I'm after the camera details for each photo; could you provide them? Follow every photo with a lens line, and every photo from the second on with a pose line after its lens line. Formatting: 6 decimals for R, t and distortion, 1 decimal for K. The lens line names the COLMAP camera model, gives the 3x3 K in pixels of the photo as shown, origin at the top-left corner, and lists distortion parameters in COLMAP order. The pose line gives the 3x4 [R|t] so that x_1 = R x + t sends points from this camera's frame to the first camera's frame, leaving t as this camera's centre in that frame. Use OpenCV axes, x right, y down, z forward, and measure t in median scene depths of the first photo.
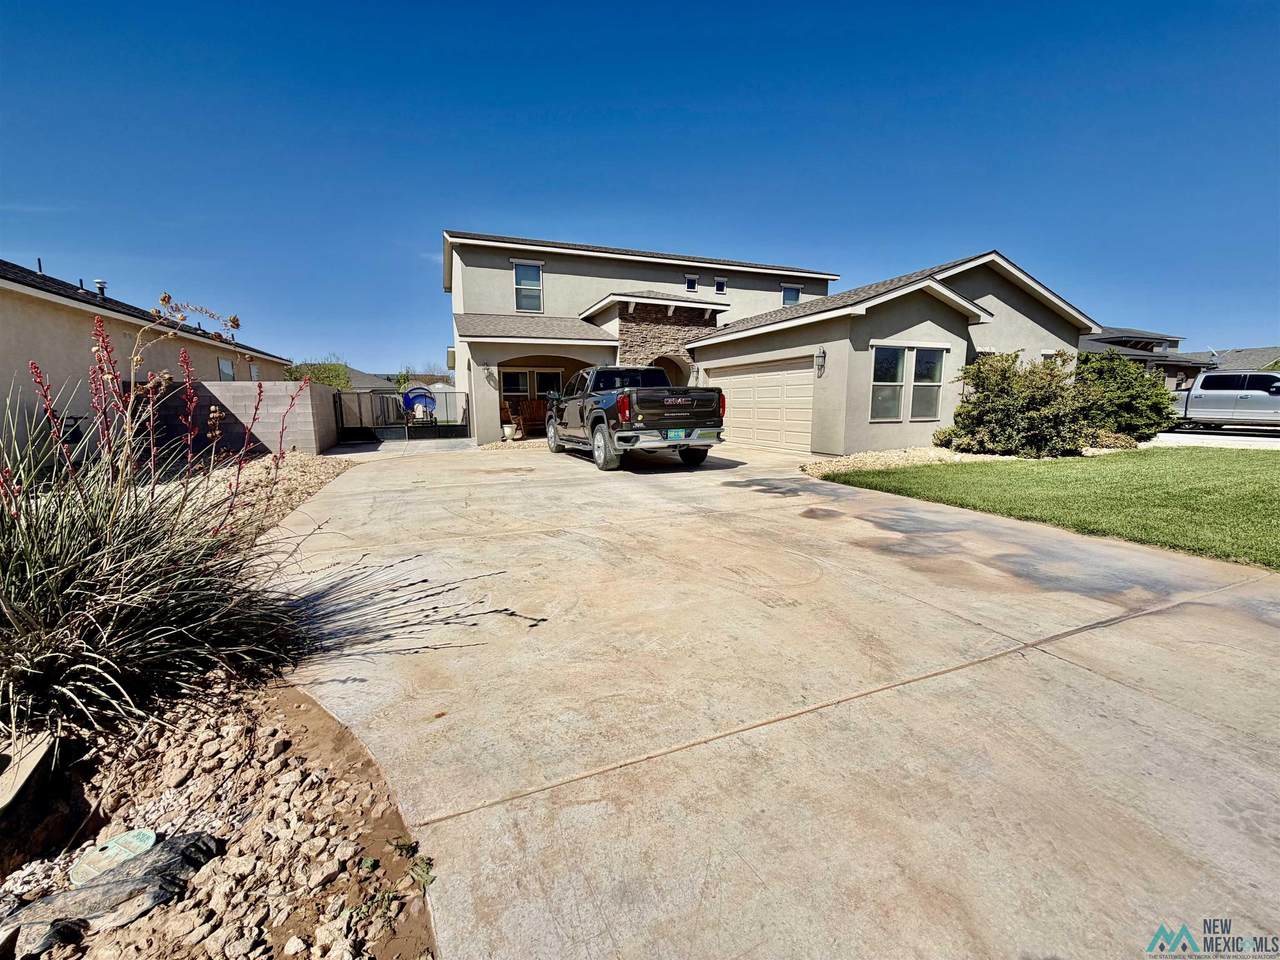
lens RADIAL K [[510.3, 0, 639.2], [0, 510.3, 479.7], [0, 0, 1]] dist [-0.002087, -0.000007]
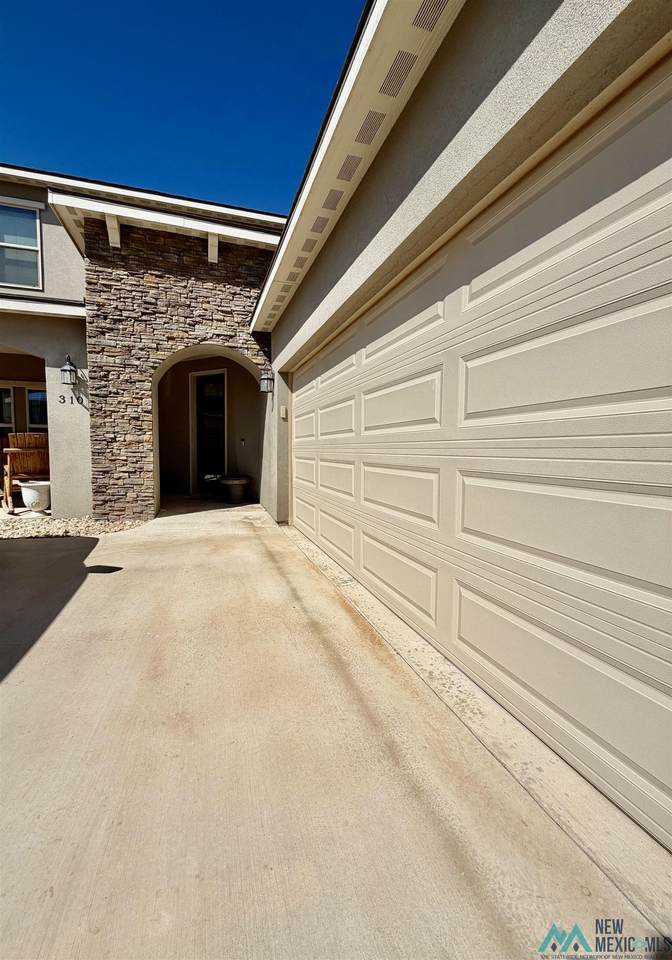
lens RADIAL K [[383.5, 0, 313.0], [0, 383.5, 479.2], [0, 0, 1]] dist [0.002259, 0.000174]
pose [[0.994606, 0.029611, -0.099411, 0.232771], [-0.036977, 0.996639, -0.073094, -0.117236], [0.096913, 0.076376, 0.992358, 0.805520]]
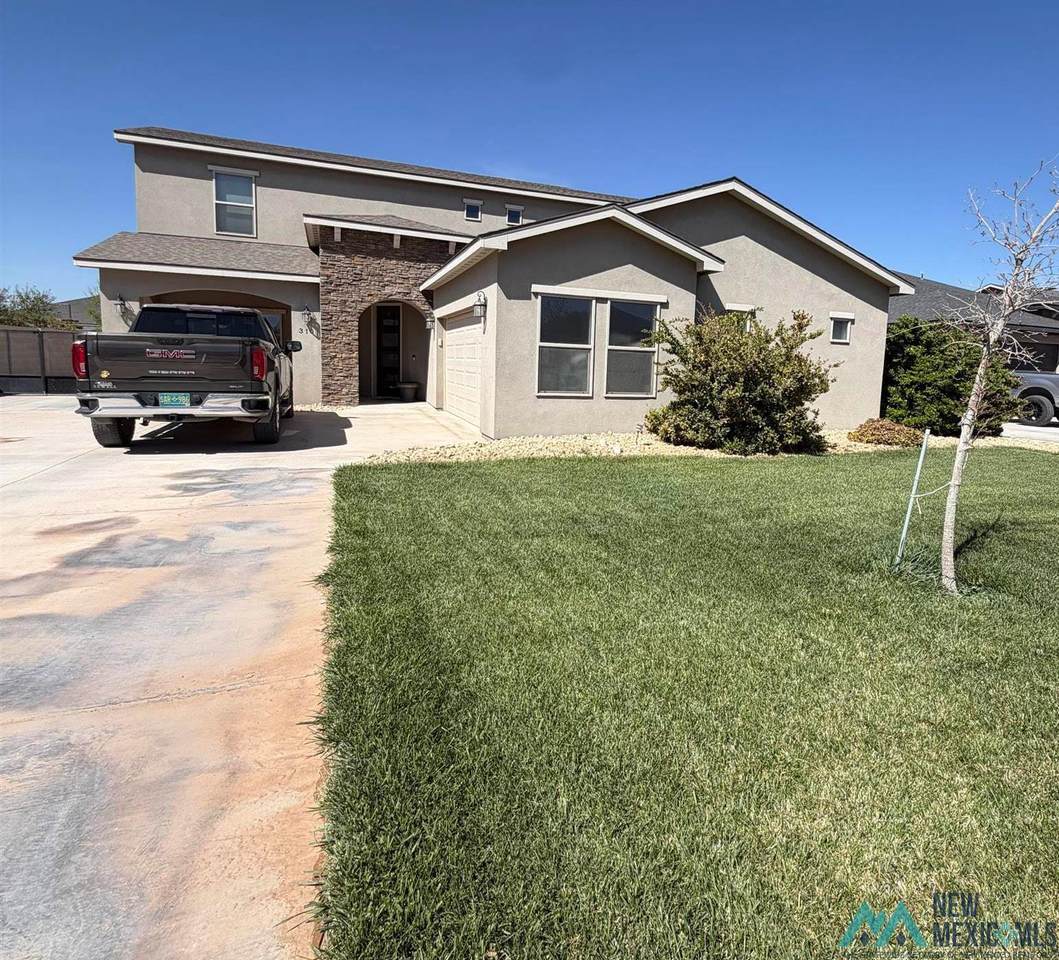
lens RADIAL K [[629.0, 0, 593.0], [0, 629.0, 430.5], [0, 0, 1]] dist [0.003533, -0.001622]
pose [[0.999002, 0.043167, 0.011434, 0.428101], [-0.042631, 0.998140, -0.043581, -0.021537], [-0.013294, 0.043050, 0.998984, 0.073539]]
